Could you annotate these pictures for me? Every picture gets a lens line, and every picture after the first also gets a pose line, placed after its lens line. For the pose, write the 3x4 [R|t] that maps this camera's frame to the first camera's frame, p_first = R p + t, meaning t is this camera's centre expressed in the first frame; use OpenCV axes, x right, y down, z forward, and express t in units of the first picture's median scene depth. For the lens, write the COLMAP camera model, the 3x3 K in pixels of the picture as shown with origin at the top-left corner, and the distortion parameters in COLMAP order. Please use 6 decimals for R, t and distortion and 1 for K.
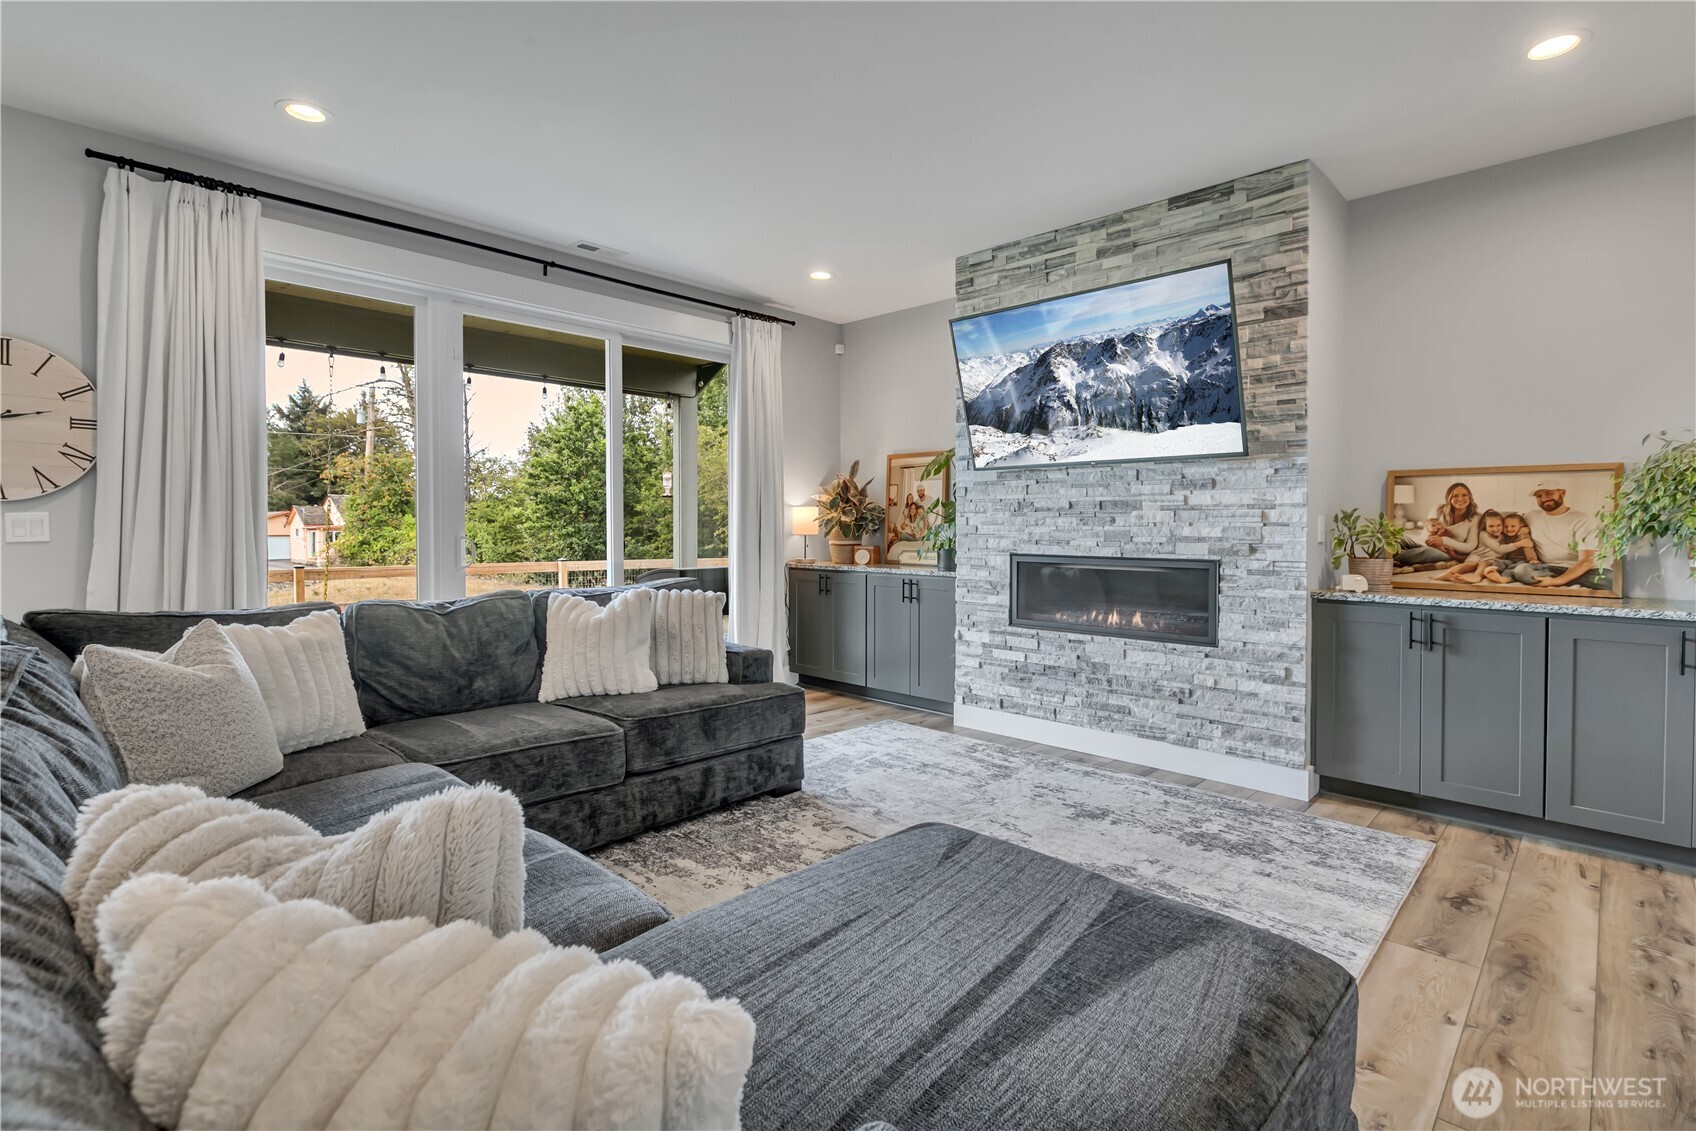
lens RADIAL K [[795.3, 0, 866.6], [0, 795.3, 529.0], [0, 0, 1]] dist [0.000031, -0.000032]
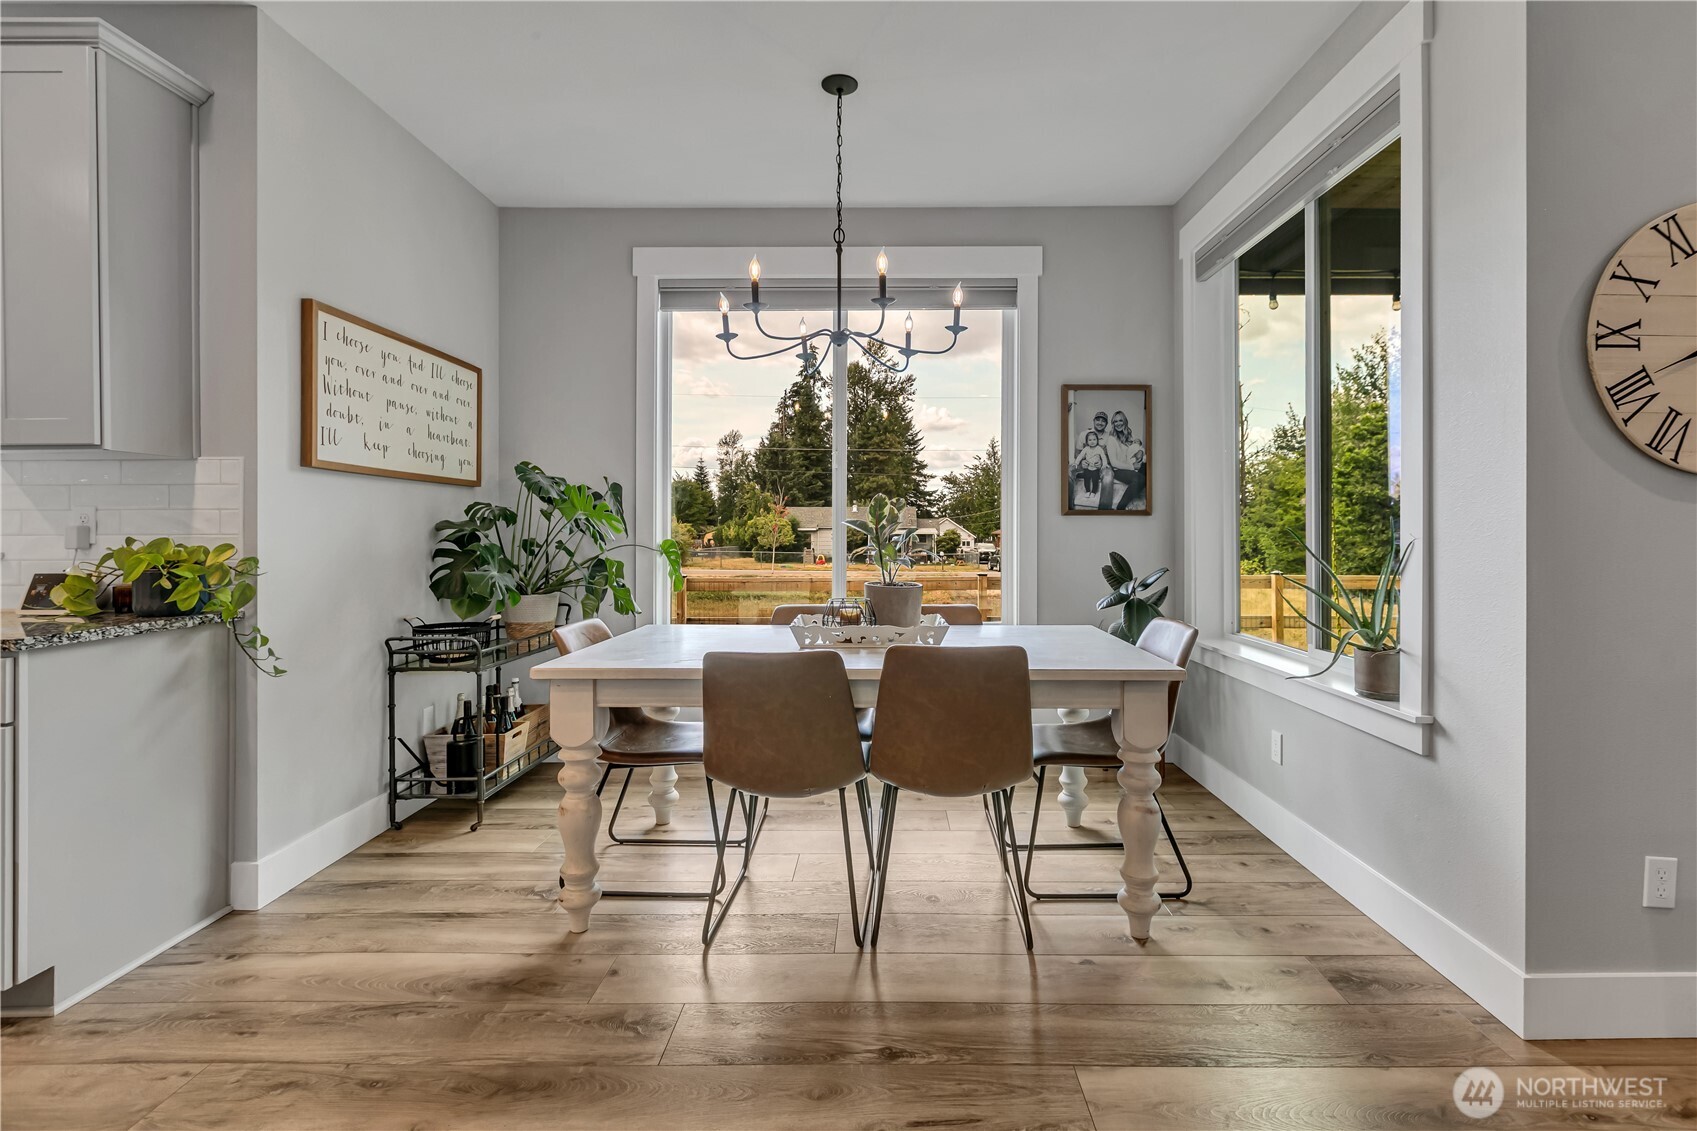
lens RADIAL K [[802.2, 0, 879.6], [0, 802.2, 527.5], [0, 0, 1]] dist [0.000231, 0.000280]
pose [[0.683335, -0.003312, -0.730098, -0.860743], [-0.003433, 0.999964, -0.007750, 0.008478], [0.730097, 0.007802, 0.683299, 0.094601]]
